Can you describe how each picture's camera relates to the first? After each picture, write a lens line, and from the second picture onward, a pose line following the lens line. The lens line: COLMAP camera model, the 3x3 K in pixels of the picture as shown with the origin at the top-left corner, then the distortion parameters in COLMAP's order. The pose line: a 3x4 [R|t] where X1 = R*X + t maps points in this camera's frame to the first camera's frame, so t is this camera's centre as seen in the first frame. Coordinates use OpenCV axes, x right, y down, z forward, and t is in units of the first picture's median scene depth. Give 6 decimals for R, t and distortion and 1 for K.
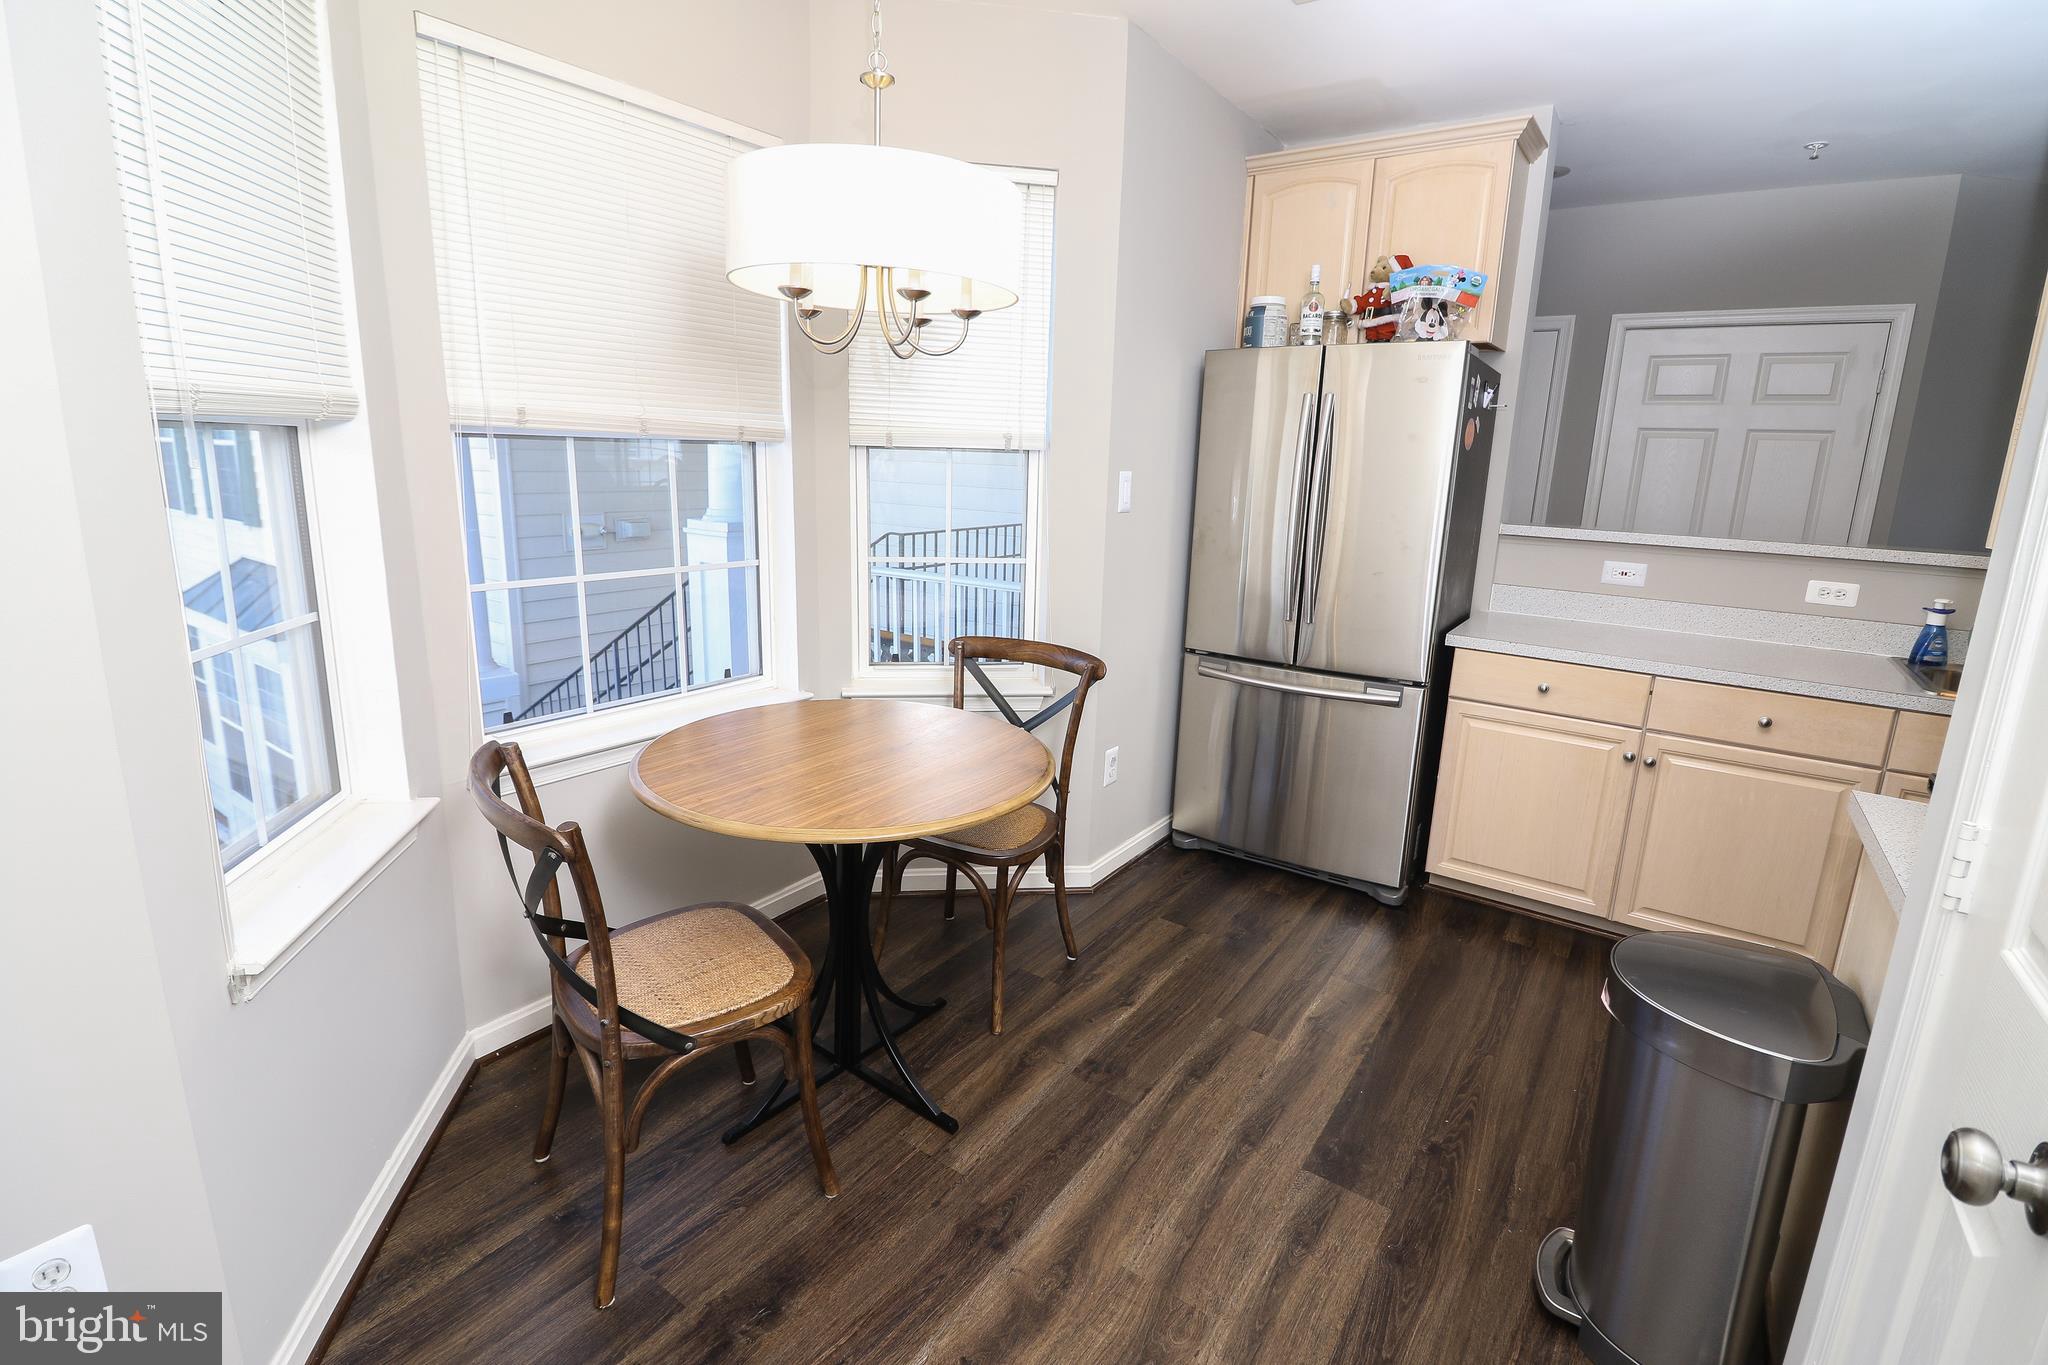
lens RADIAL K [[942.9, 0, 1014.4], [0, 942.9, 677.7], [0, 0, 1]] dist [-0.014006, -0.006479]
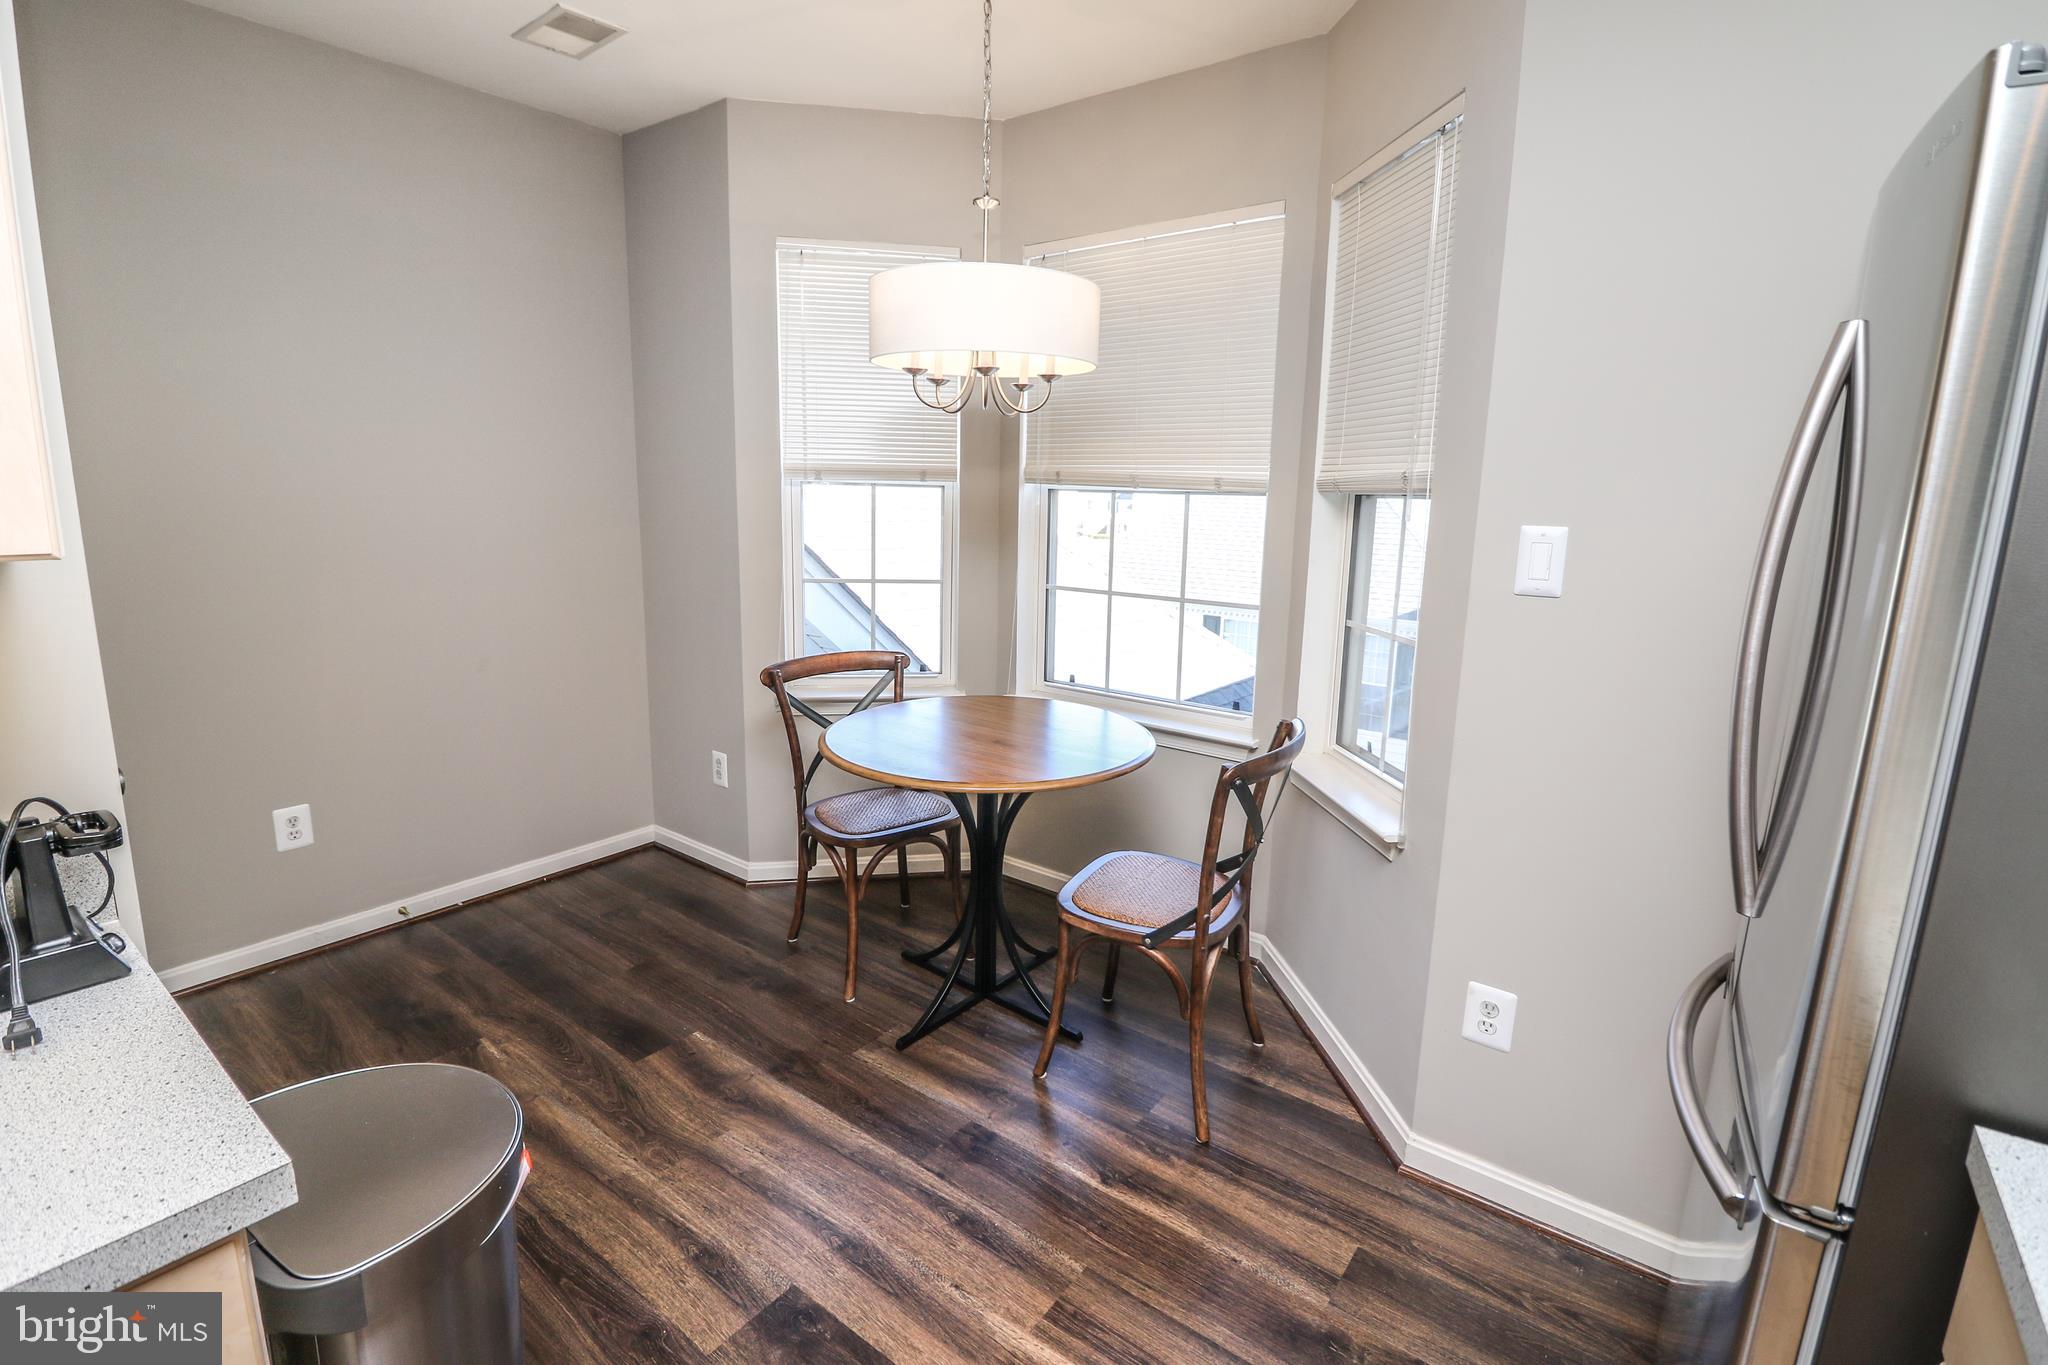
lens RADIAL K [[942.9, 0, 1009.8], [0, 942.9, 671.0], [0, 0, 1]] dist [-0.014006, -0.006479]
pose [[-0.044518, 0.159800, -0.986145, 1.014115], [-0.256952, 0.952082, 0.165880, -0.201679], [0.965398, 0.260776, -0.001324, 1.001846]]
